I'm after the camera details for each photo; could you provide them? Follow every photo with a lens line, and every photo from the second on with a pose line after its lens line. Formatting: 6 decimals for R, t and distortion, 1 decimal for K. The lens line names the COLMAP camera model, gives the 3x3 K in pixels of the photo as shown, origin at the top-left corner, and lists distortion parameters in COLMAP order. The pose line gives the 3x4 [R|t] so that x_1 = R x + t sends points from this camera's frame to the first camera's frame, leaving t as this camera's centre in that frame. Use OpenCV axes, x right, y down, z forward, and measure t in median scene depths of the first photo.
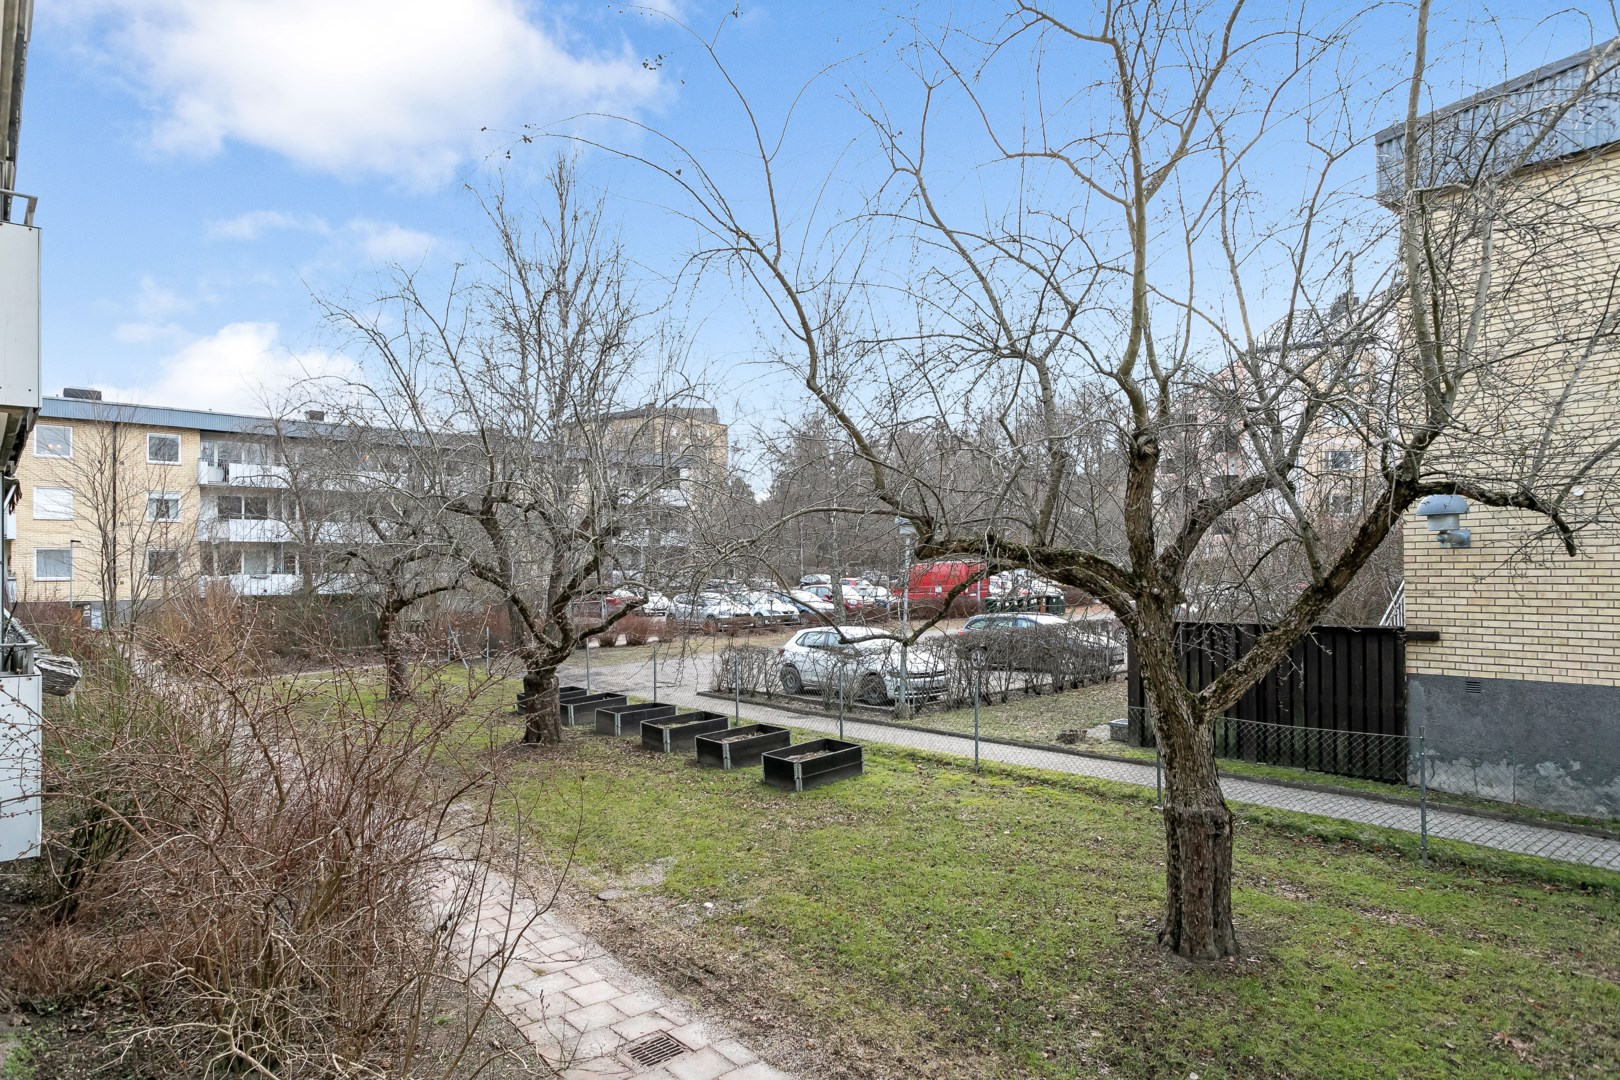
lens RADIAL K [[964.2, 0, 805.4], [0, 964.2, 546.2], [0, 0, 1]] dist [-0.003666, 0.002276]
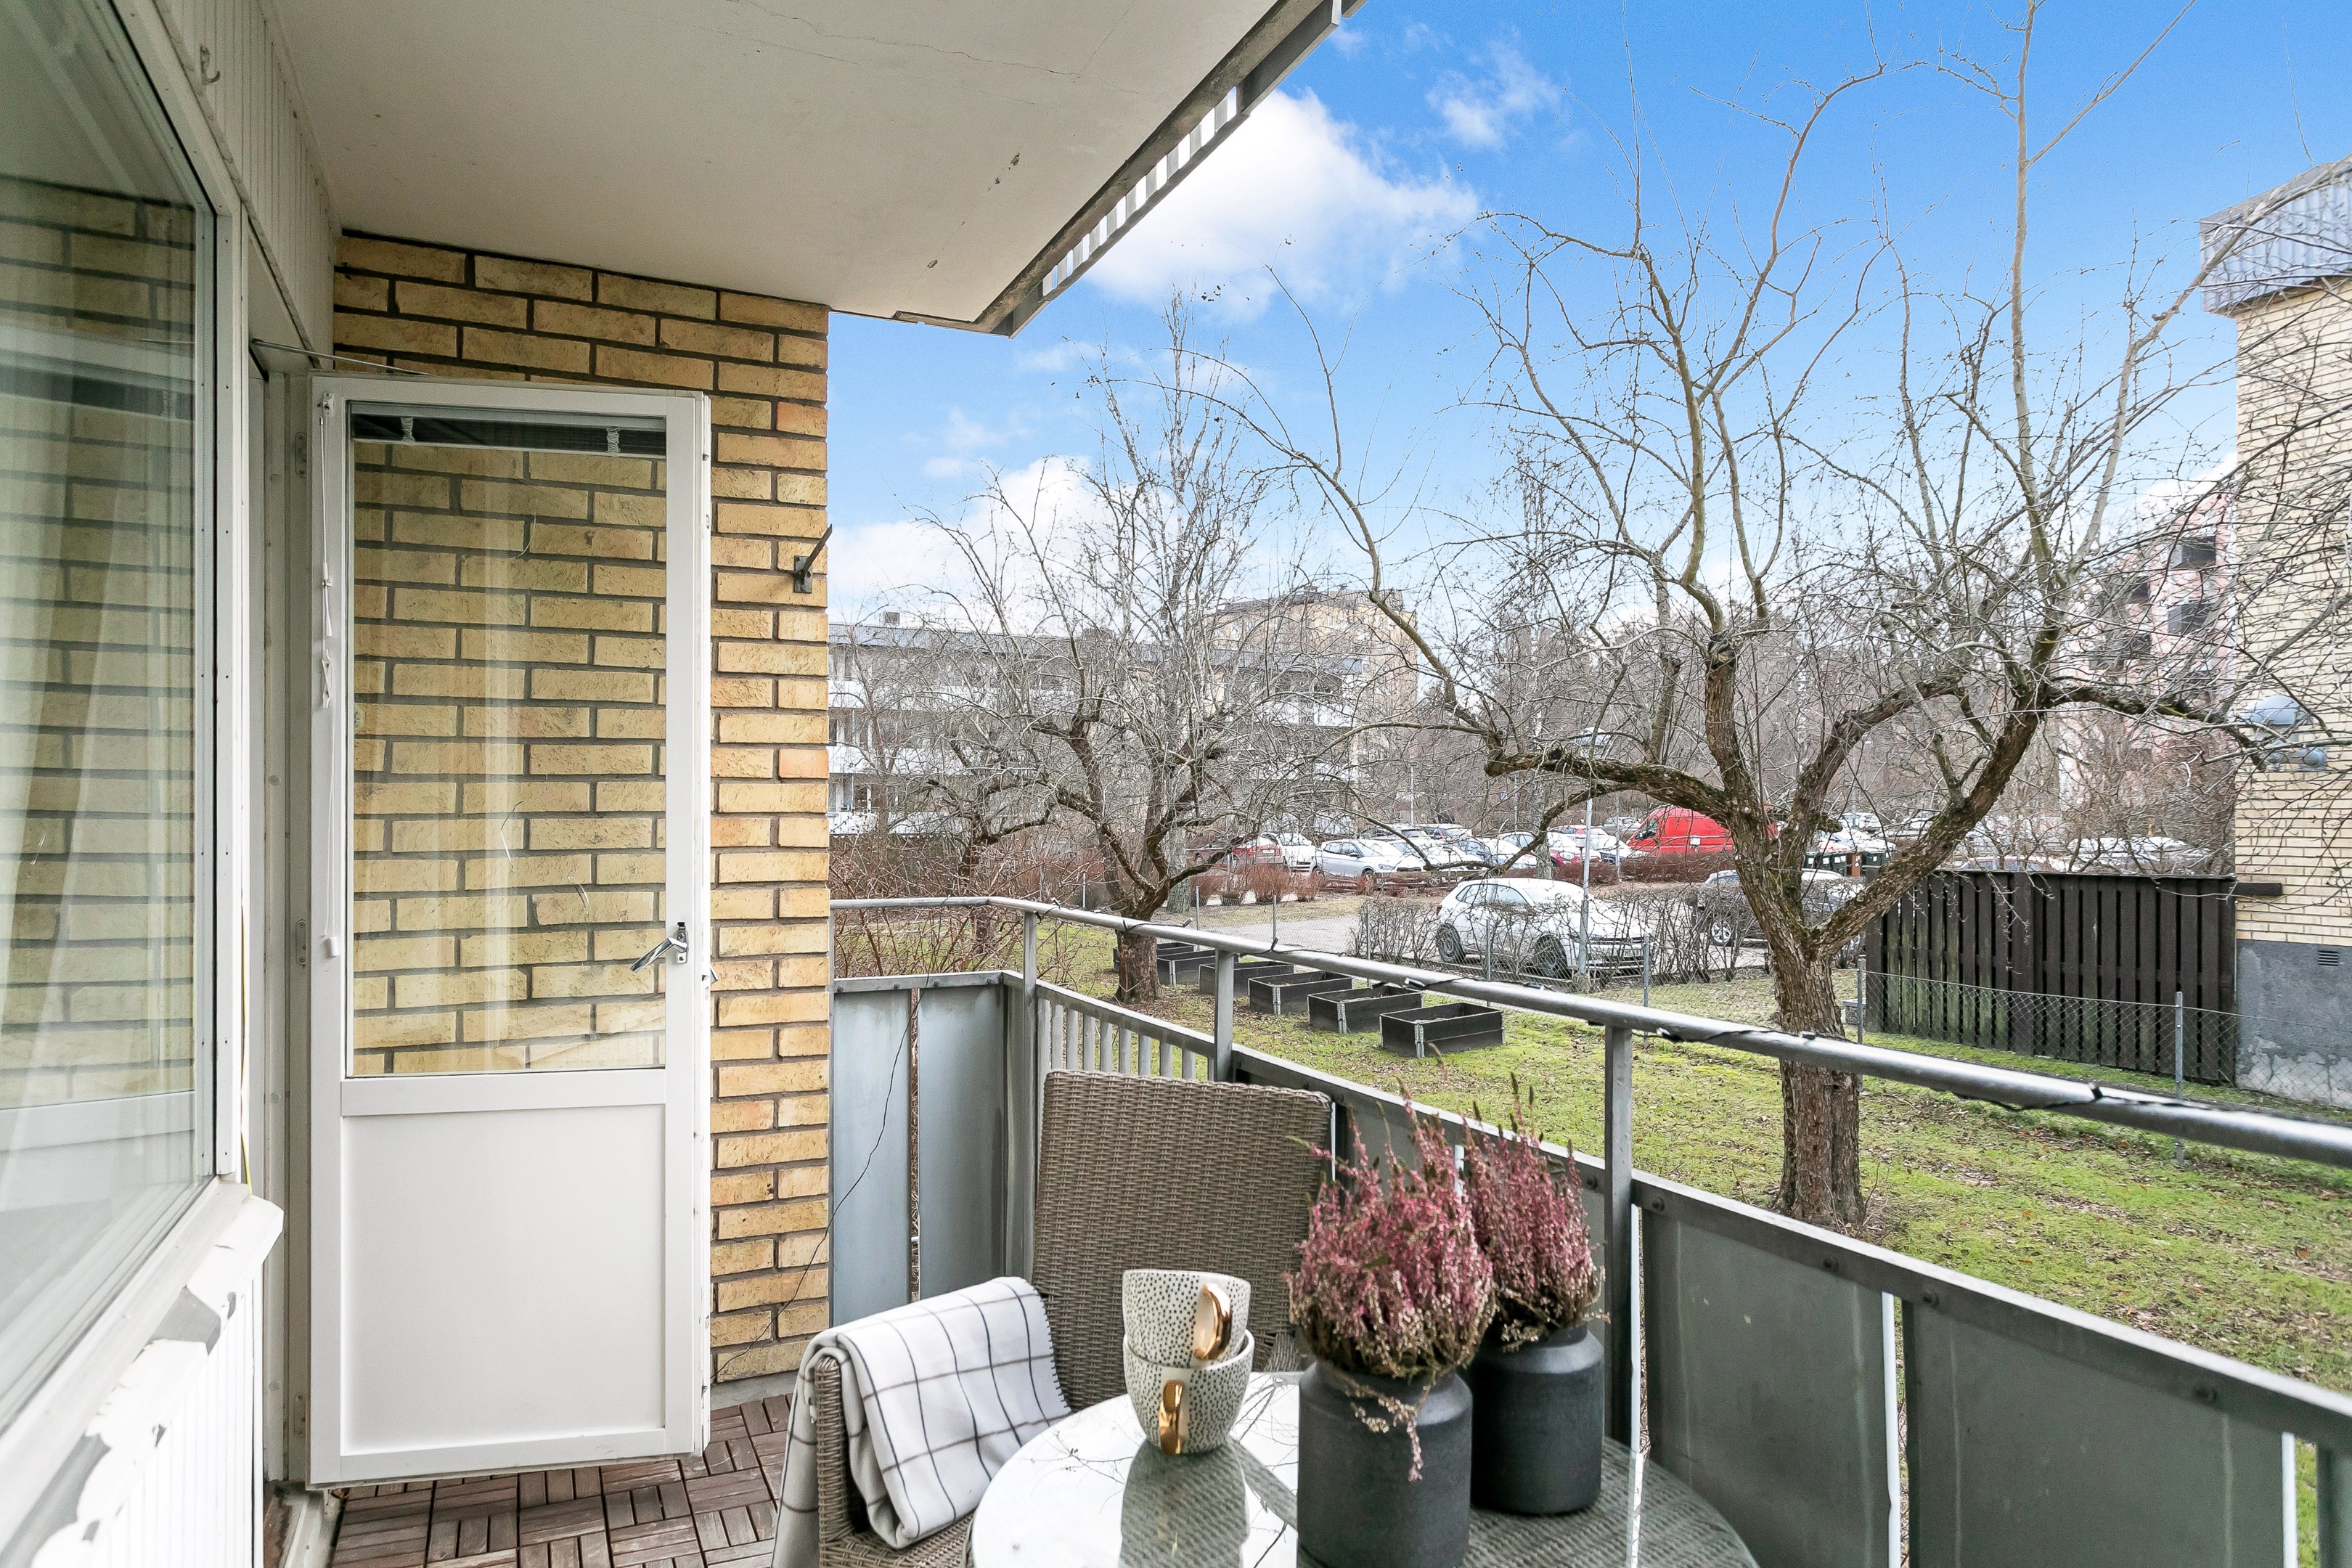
lens RADIAL K [[1399.9, 0, 1169.3], [0, 1399.9, 793.0], [0, 0, 1]] dist [-0.003666, 0.002276]
pose [[0.964098, 0.004189, -0.265515, 0.099762], [-0.002588, 0.999976, 0.006379, 0.012263], [0.265535, -0.005463, 0.964086, -0.231879]]
